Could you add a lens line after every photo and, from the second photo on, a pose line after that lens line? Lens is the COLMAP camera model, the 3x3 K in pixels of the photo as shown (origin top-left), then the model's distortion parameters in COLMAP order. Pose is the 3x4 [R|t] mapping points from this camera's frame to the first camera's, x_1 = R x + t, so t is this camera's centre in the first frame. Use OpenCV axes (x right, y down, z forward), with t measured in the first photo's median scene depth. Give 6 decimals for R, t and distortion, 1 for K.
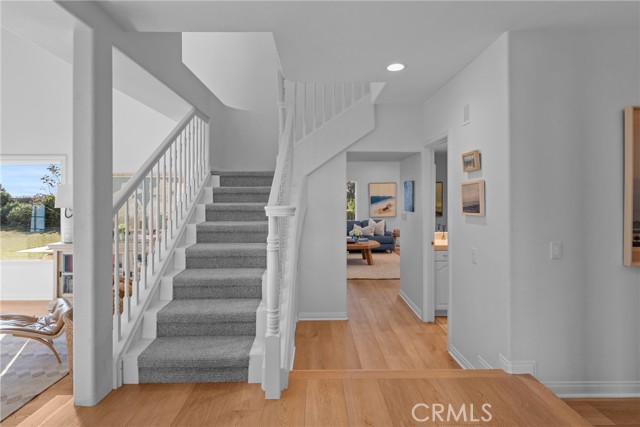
lens RADIAL K [[344.0, 0, 313.4], [0, 344.0, 195.0], [0, 0, 1]] dist [0.004111, 0.000725]
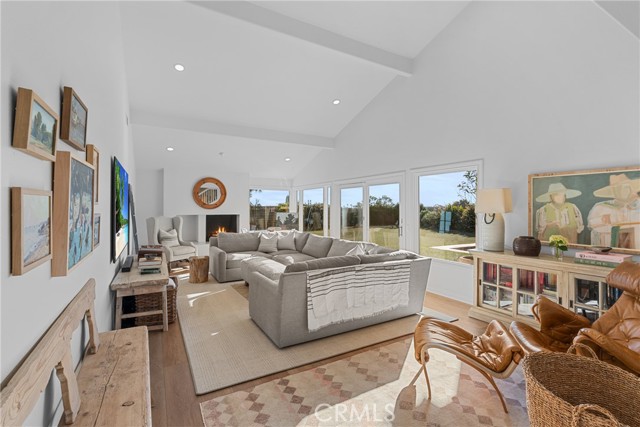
lens RADIAL K [[293.7, 0, 324.1], [0, 293.7, 205.5], [0, 0, 1]] dist [-0.006019, 0.002284]
pose [[0.507709, -0.000726, -0.861528, -0.247378], [0.001418, 0.999999, -0.000007, 0.014515], [0.861527, -0.001218, 0.507710, 0.207958]]
